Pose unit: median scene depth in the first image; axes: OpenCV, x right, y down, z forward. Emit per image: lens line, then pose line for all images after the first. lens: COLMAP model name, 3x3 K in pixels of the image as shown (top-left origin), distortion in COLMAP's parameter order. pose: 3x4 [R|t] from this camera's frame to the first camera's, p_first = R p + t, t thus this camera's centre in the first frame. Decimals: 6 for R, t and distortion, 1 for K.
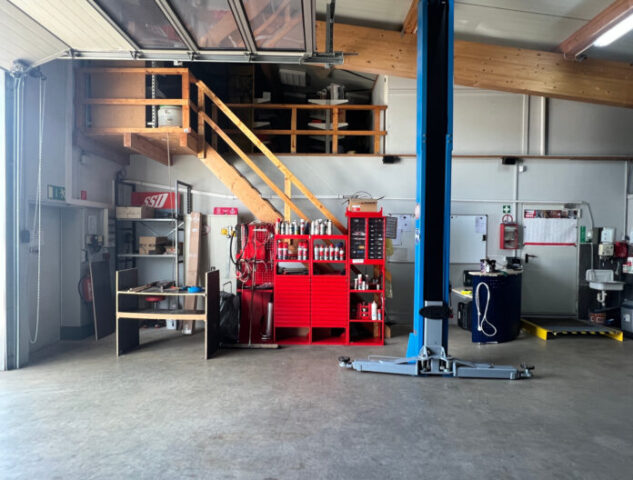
lens RADIAL K [[366.4, 0, 316.5], [0, 366.4, 240.0], [0, 0, 1]] dist [0.000630, 0.001323]
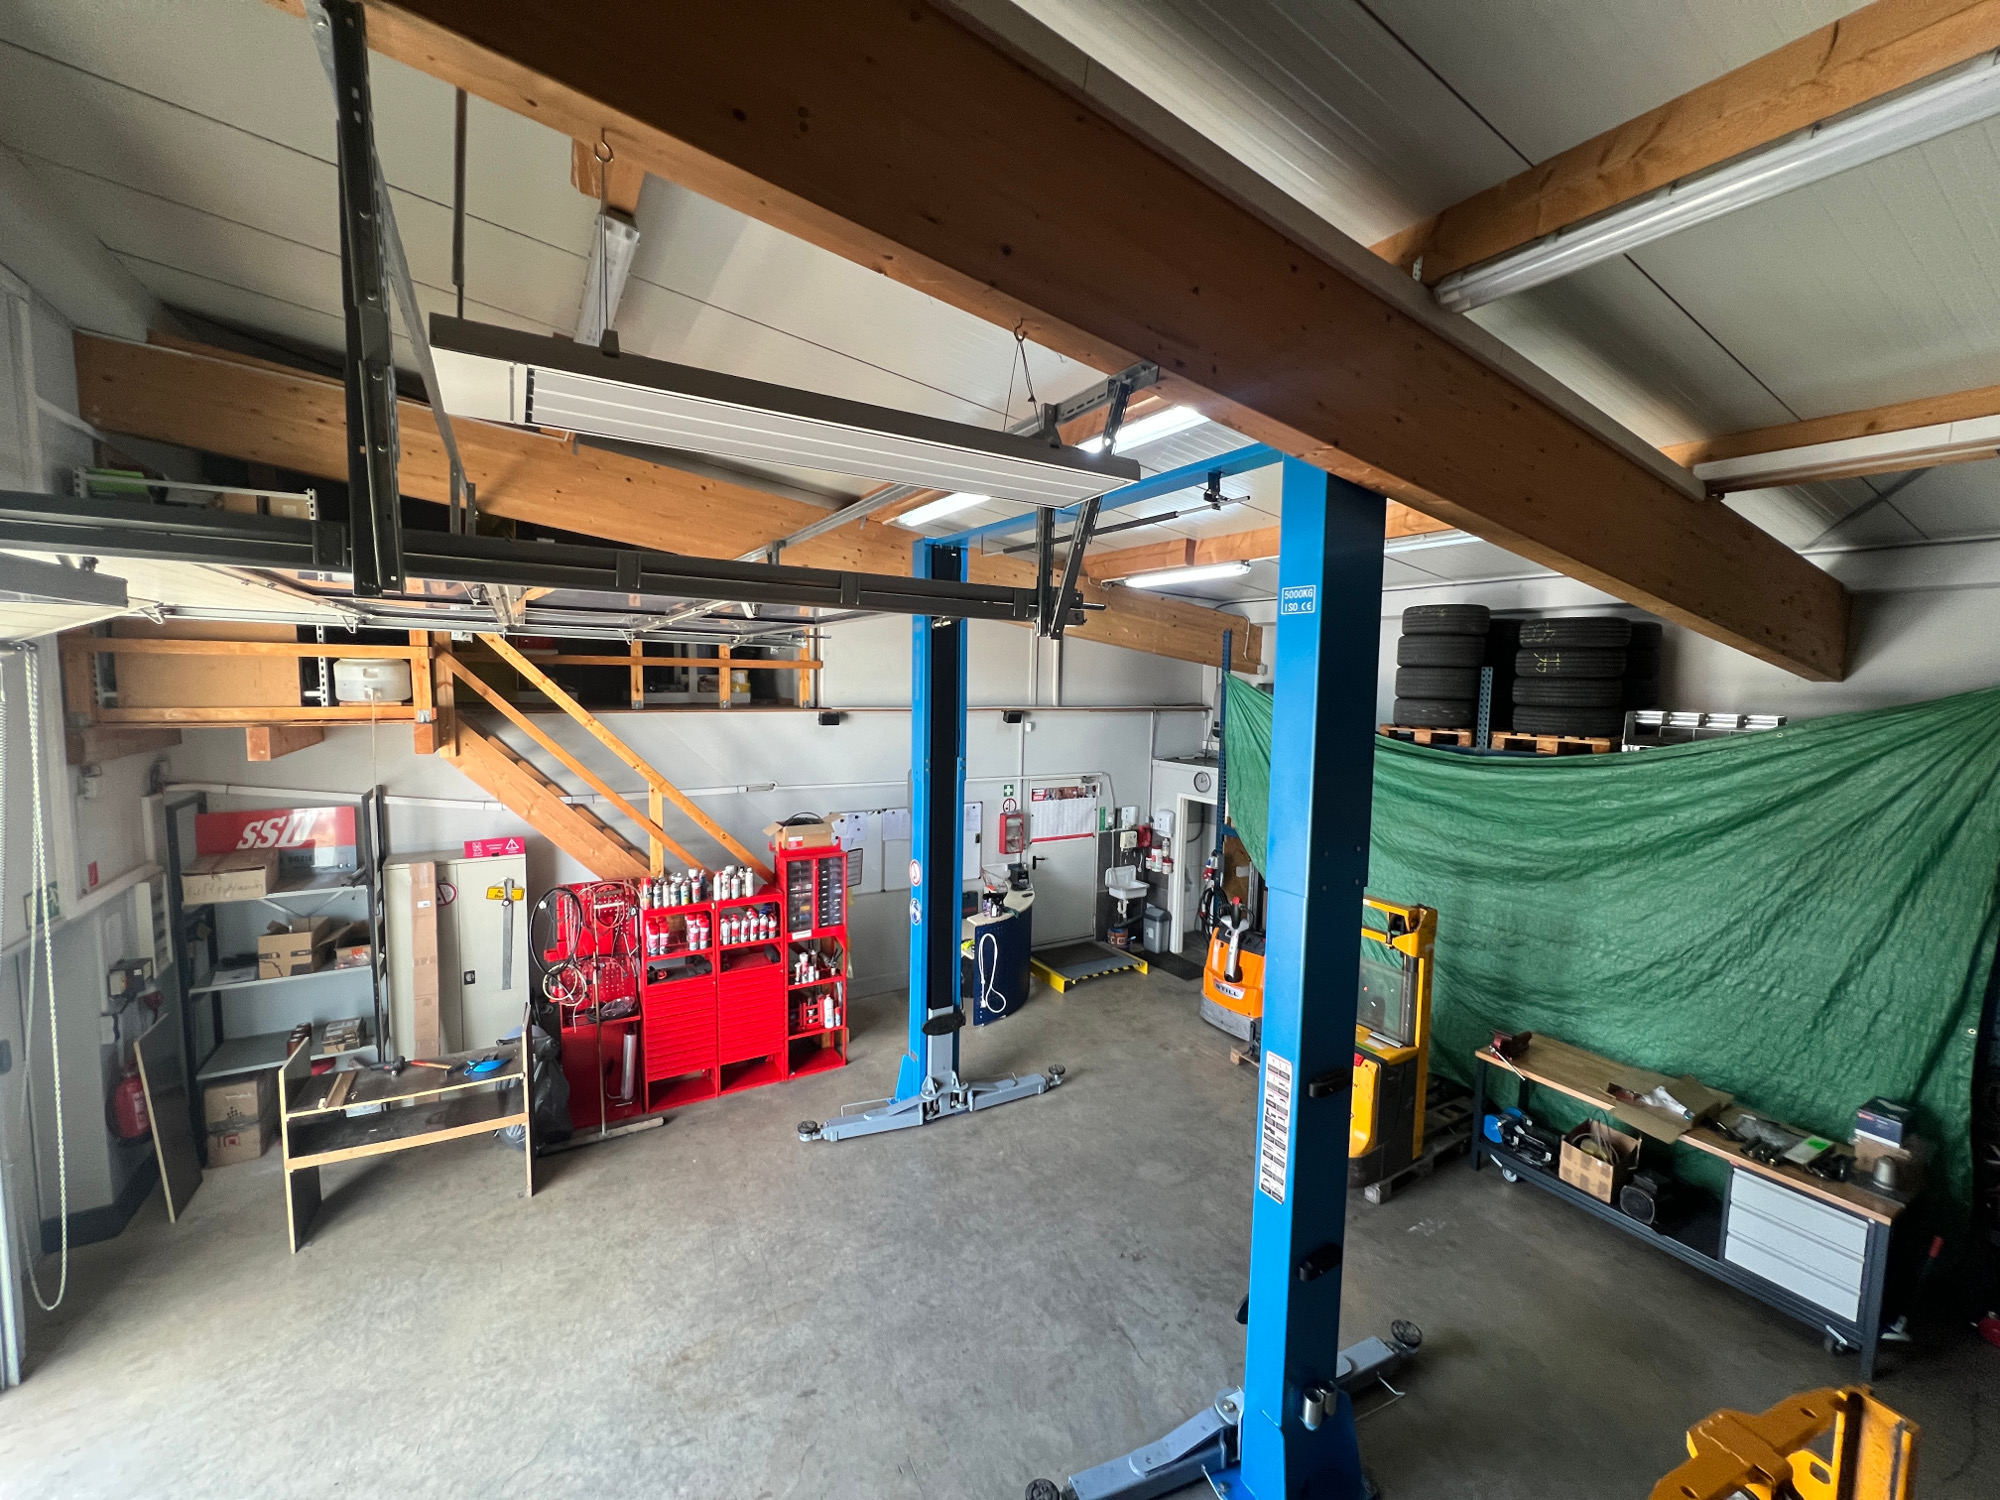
lens RADIAL K [[790.0, 0, 1000.0], [0, 790.0, 750.0], [0, 0, 1]] dist [-0.000159, 0.000406]
pose [[0.856874, -0.038001, 0.514123, -0.241869], [-0.002281, 0.996990, 0.077494, -0.323064], [-0.515521, -0.067575, 0.854208, -0.194970]]
